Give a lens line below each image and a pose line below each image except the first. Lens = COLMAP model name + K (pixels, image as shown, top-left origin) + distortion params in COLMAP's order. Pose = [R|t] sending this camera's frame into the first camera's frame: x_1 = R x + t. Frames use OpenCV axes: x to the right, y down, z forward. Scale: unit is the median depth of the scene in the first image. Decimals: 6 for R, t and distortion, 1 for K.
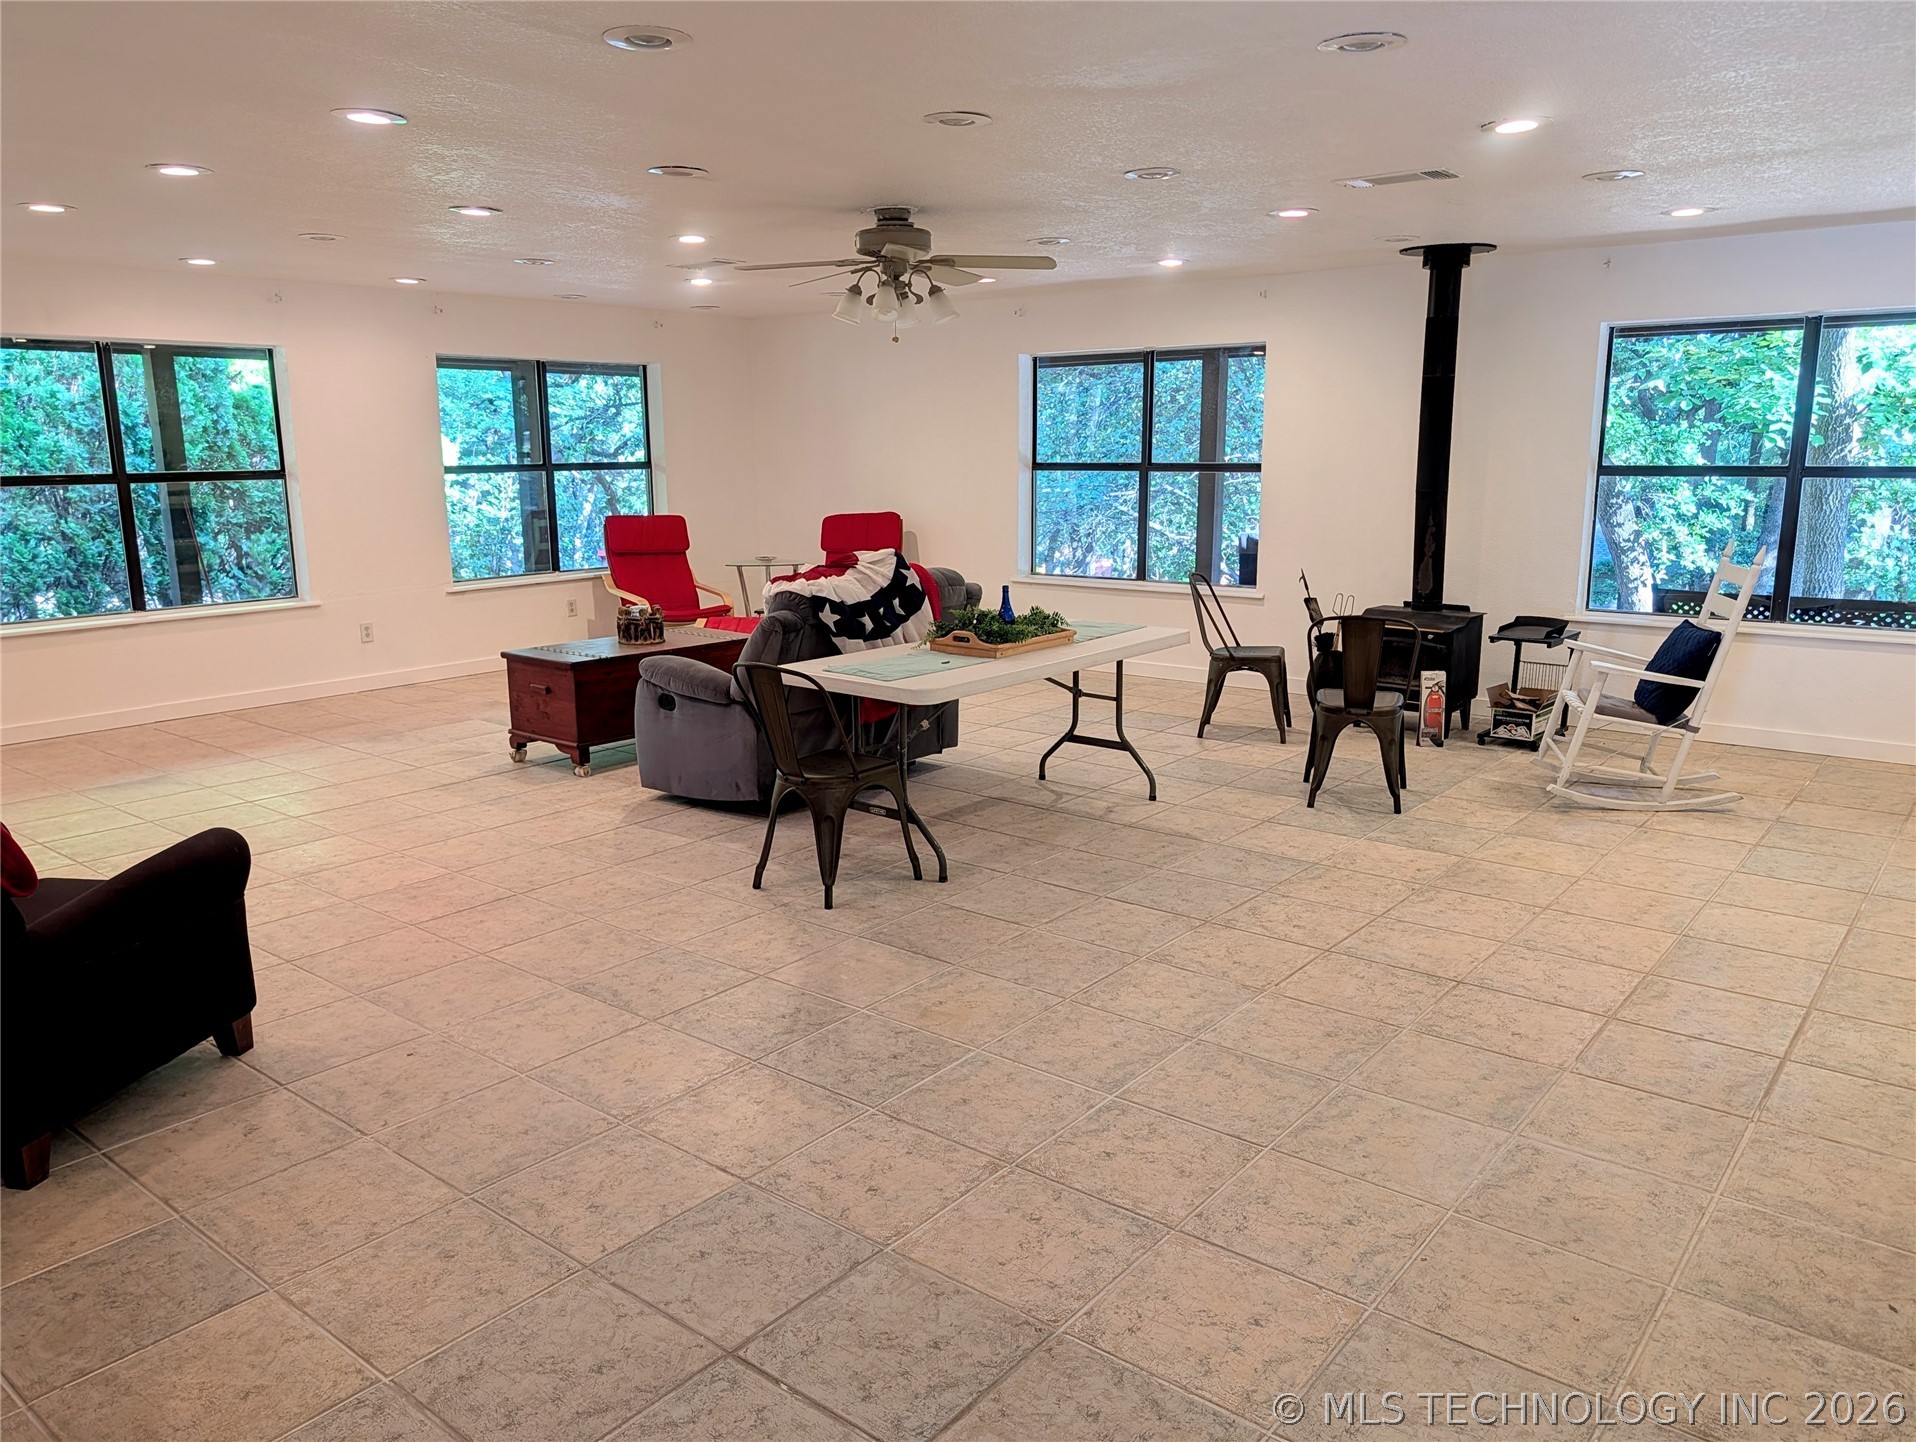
lens RADIAL K [[1388.1, 0, 958.3], [0, 1388.1, 728.8], [0, 0, 1]] dist [0.002281, -0.003241]
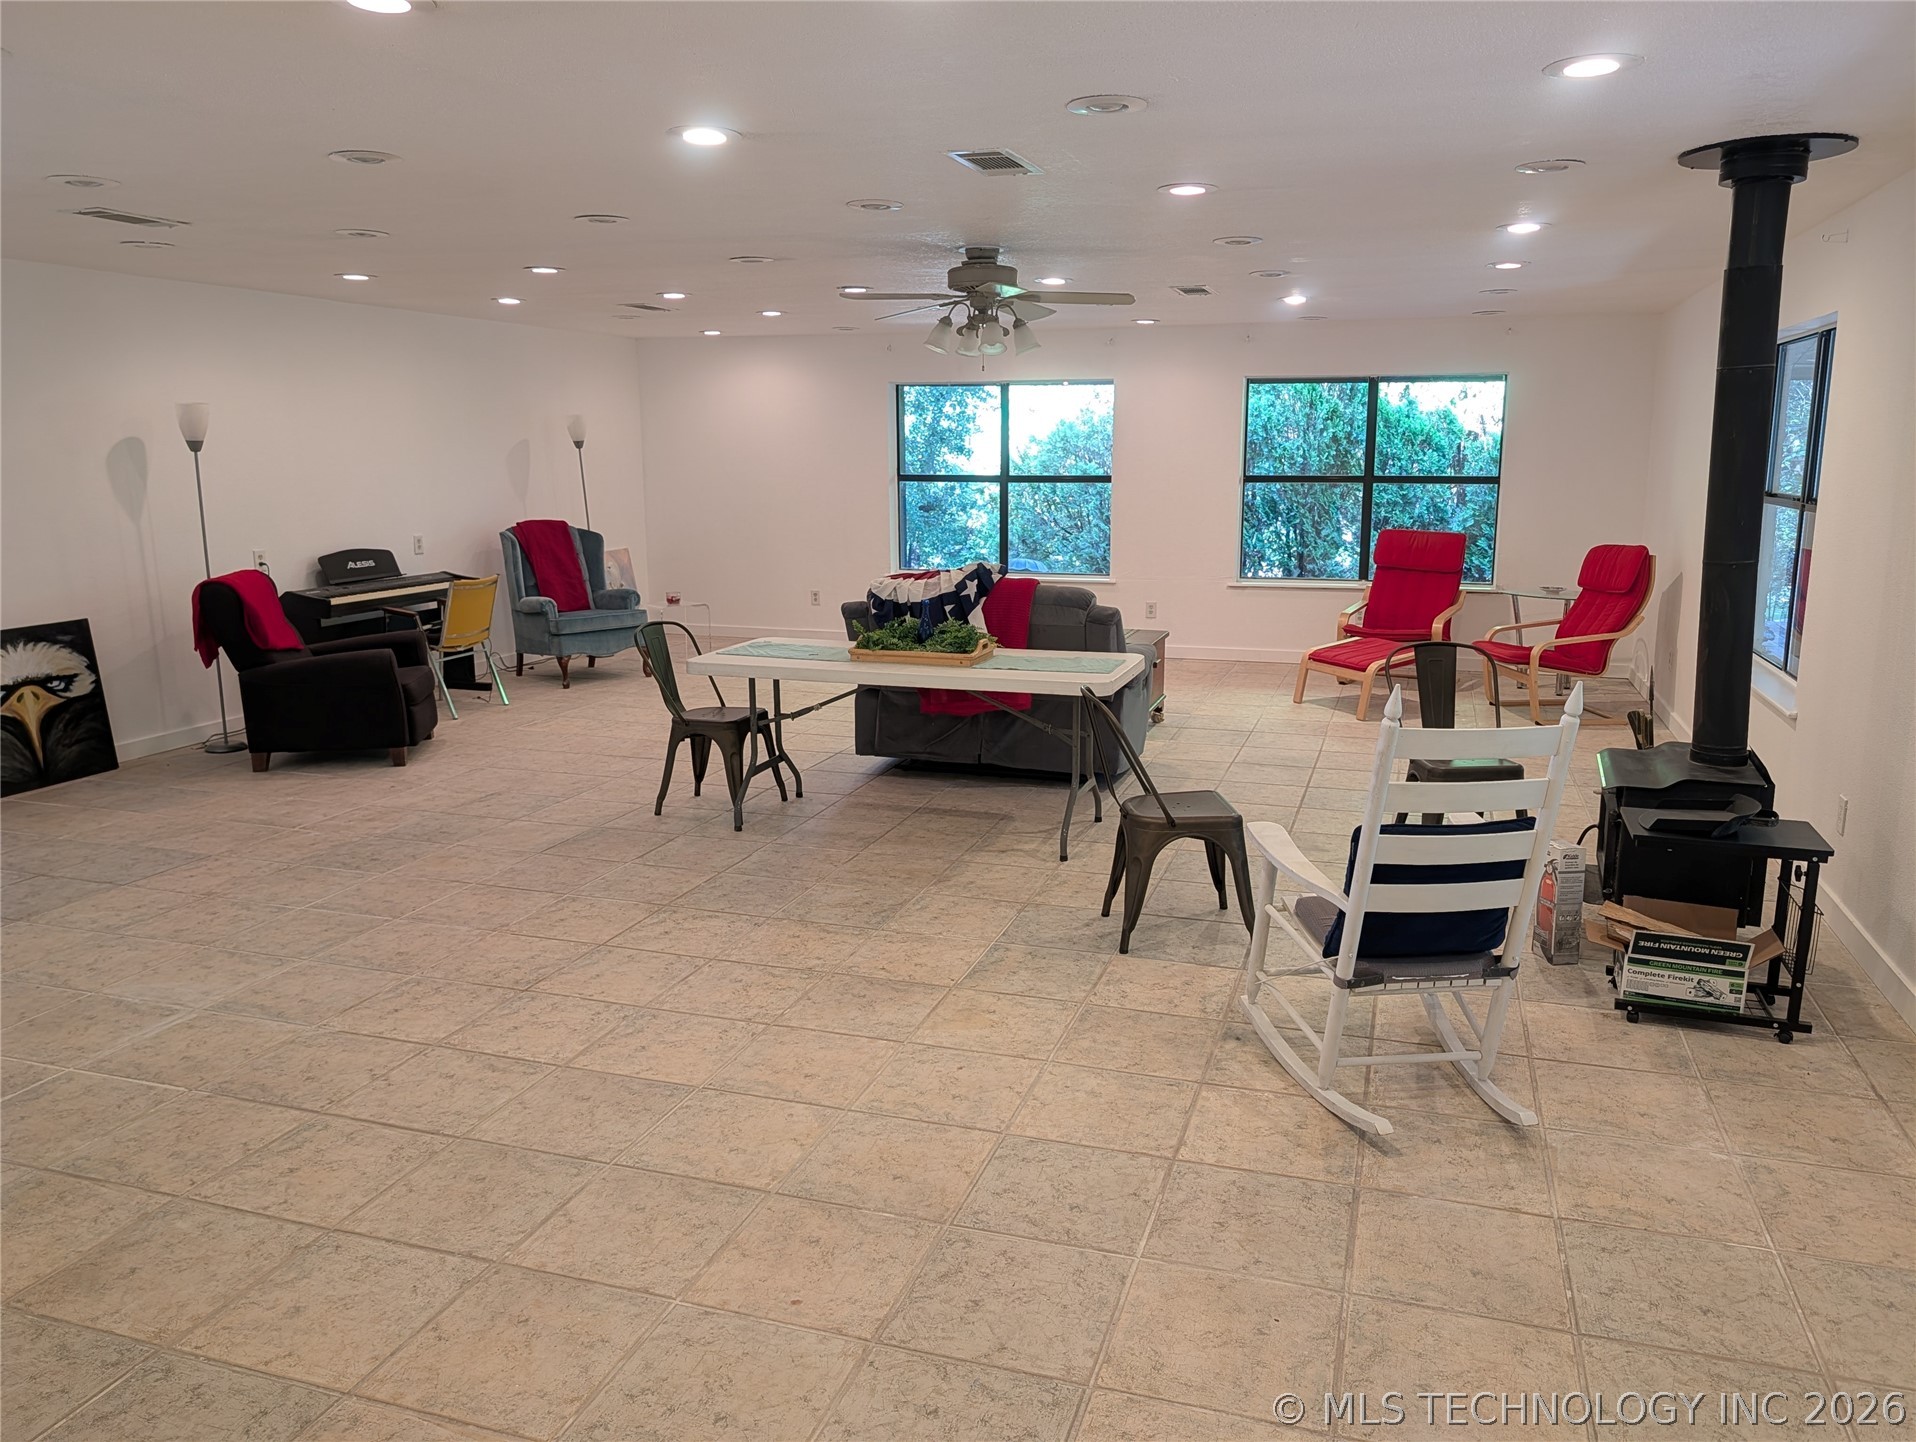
lens RADIAL K [[1388.1, 0, 962.9], [0, 1388.1, 714.2], [0, 0, 1]] dist [0.002281, -0.003241]
pose [[0.358274, 0.186350, -0.914830, 1.057368], [-0.193826, 0.973374, 0.122368, -0.158770], [0.913275, 0.133476, 0.384854, 0.664556]]
